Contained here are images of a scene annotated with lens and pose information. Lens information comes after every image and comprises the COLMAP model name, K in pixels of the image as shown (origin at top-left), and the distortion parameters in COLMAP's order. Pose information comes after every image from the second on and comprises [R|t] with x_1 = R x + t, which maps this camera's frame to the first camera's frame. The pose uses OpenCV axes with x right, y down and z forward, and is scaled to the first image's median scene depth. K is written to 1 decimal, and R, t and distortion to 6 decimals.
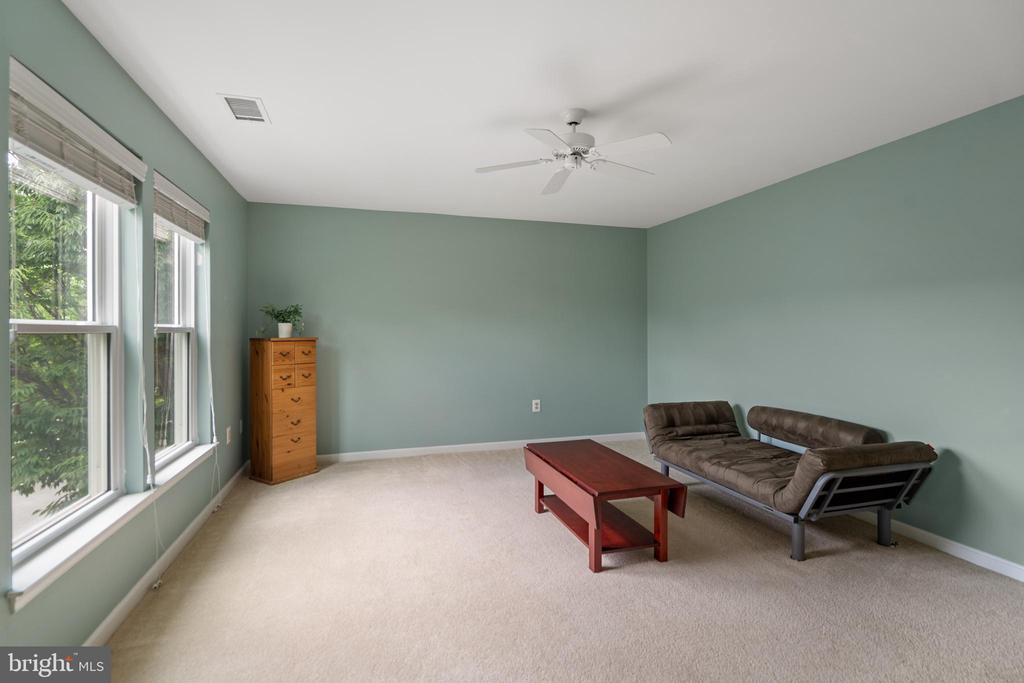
lens RADIAL K [[470.9, 0, 506.0], [0, 470.9, 333.3], [0, 0, 1]] dist [0.001389, 0.000506]
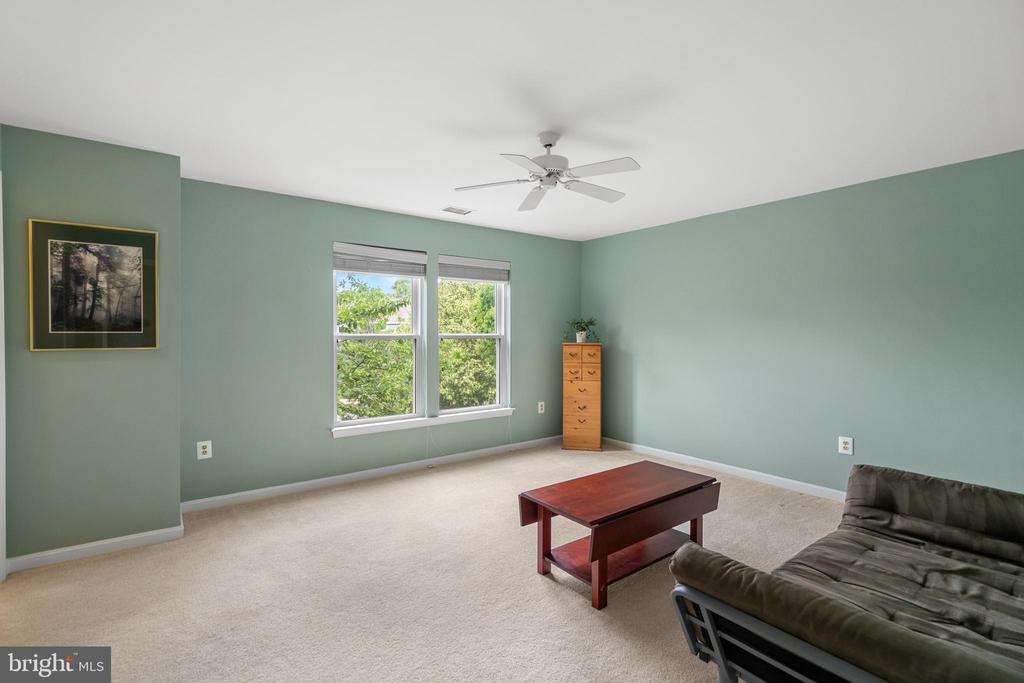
lens RADIAL K [[470.9, 0, 506.0], [0, 470.9, 333.3], [0, 0, 1]] dist [0.001389, 0.000506]
pose [[0.348615, 0.001969, -0.937264, 0.732140], [-0.005979, 0.999982, -0.000123, -0.016186], [0.937247, 0.005647, 0.348621, 0.359783]]
